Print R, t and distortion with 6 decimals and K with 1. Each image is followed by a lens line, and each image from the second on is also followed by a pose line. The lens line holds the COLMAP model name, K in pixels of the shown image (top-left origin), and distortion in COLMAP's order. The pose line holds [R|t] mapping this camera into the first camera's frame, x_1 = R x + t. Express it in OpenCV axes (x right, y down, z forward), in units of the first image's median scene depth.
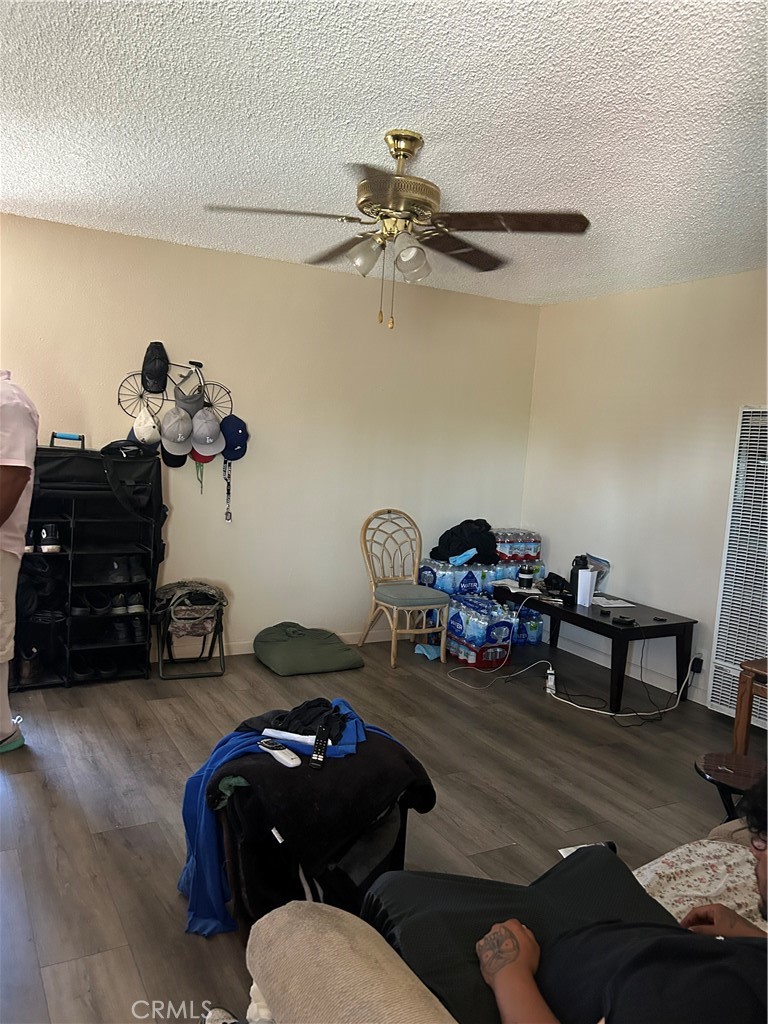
lens RADIAL K [[771.0, 0, 384.0], [0, 771.0, 512.0], [0, 0, 1]] dist [0.039110, -0.045537]
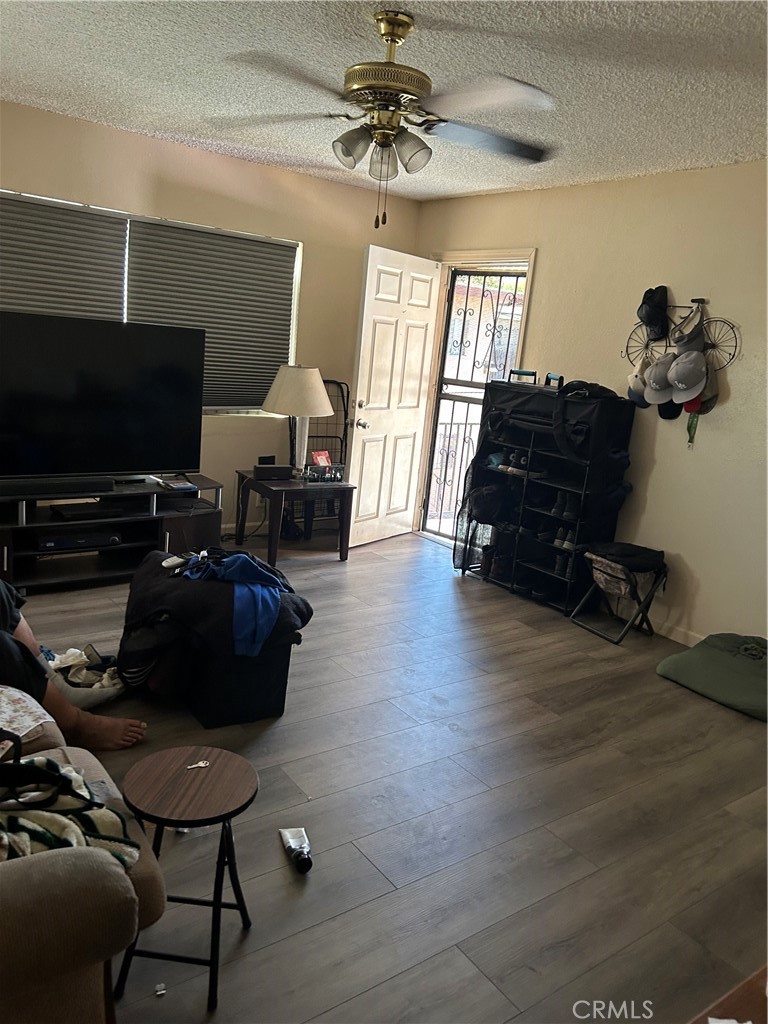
lens RADIAL K [[771.0, 0, 384.0], [0, 771.0, 512.0], [0, 0, 1]] dist [0.039110, -0.045537]
pose [[0.110714, 0.156721, -0.981418, 0.653310], [-0.190809, 0.972470, 0.133766, -0.009813], [0.975364, 0.172453, 0.137570, 0.602788]]
